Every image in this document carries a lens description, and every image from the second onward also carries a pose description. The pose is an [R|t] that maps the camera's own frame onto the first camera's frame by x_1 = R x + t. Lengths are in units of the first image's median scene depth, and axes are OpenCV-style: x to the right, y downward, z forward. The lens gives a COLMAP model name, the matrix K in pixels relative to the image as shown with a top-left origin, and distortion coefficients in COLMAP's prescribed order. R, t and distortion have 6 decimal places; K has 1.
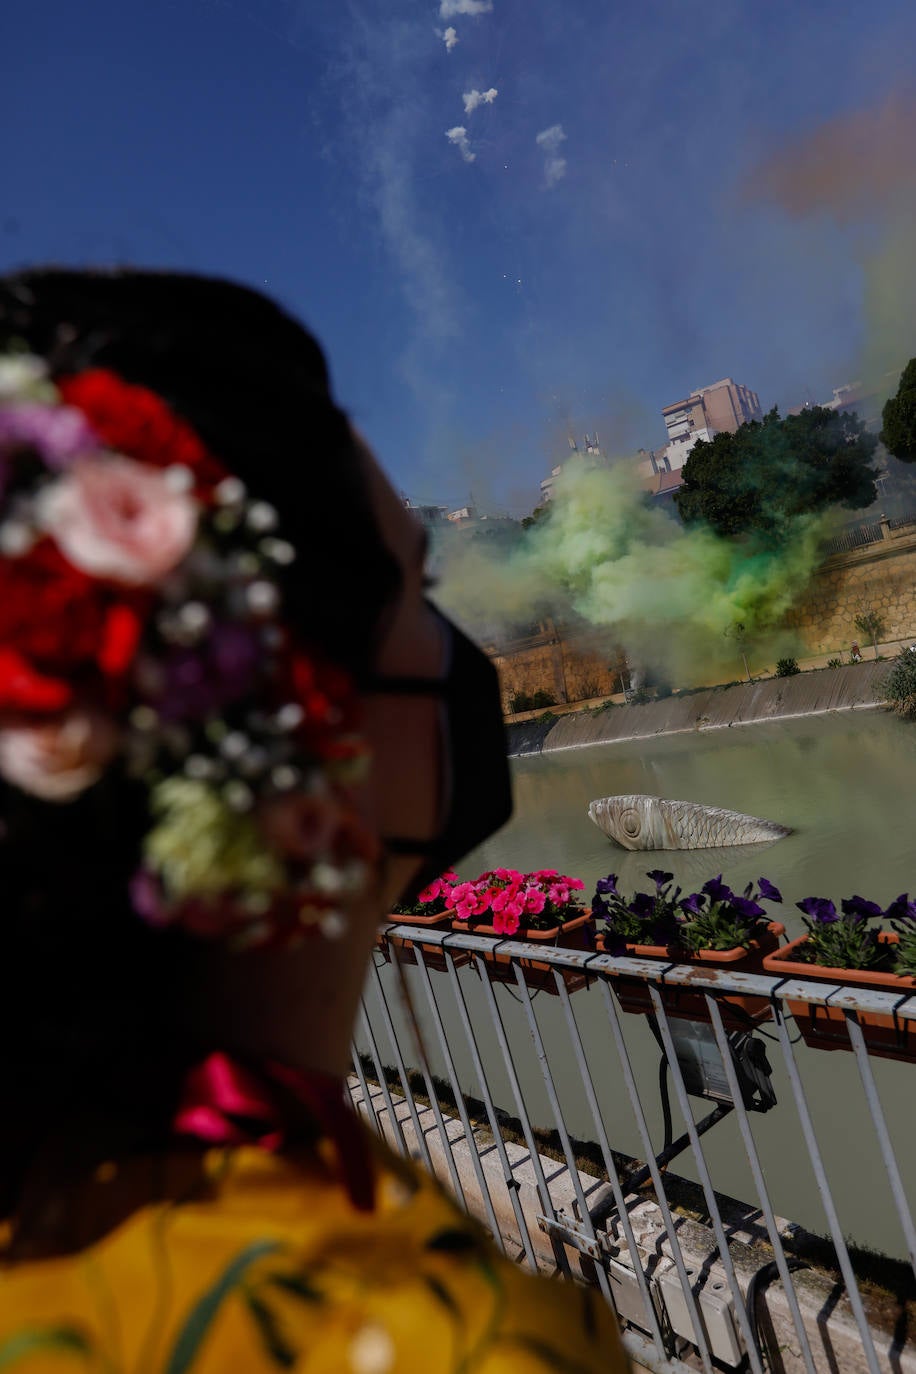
lens RADIAL K [[952.6, 0, 411.7], [0, 952.6, 677.2], [0, 0, 1]] dist [-0.039698, 0.040711]
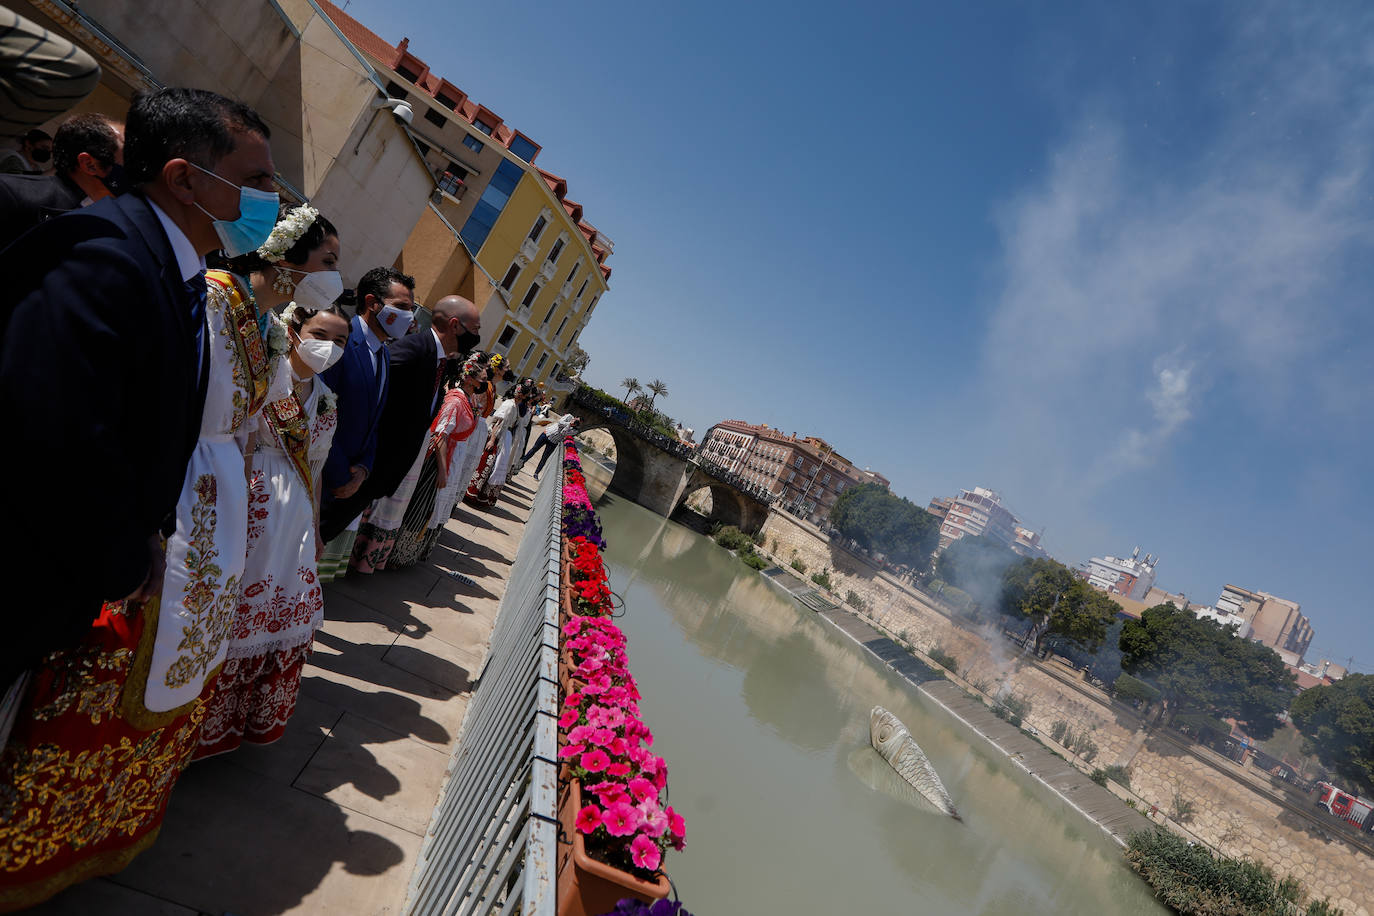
lens RADIAL K [[688.0, 0, 713.8], [0, 688.0, 421.4], [0, 0, 1]] dist [-0.018064, -0.000814]
pose [[0.672440, 0.628828, -0.390384, 0.089773], [-0.677336, 0.735455, 0.017949, -0.023770], [0.298397, 0.252351, 0.920477, -0.105775]]
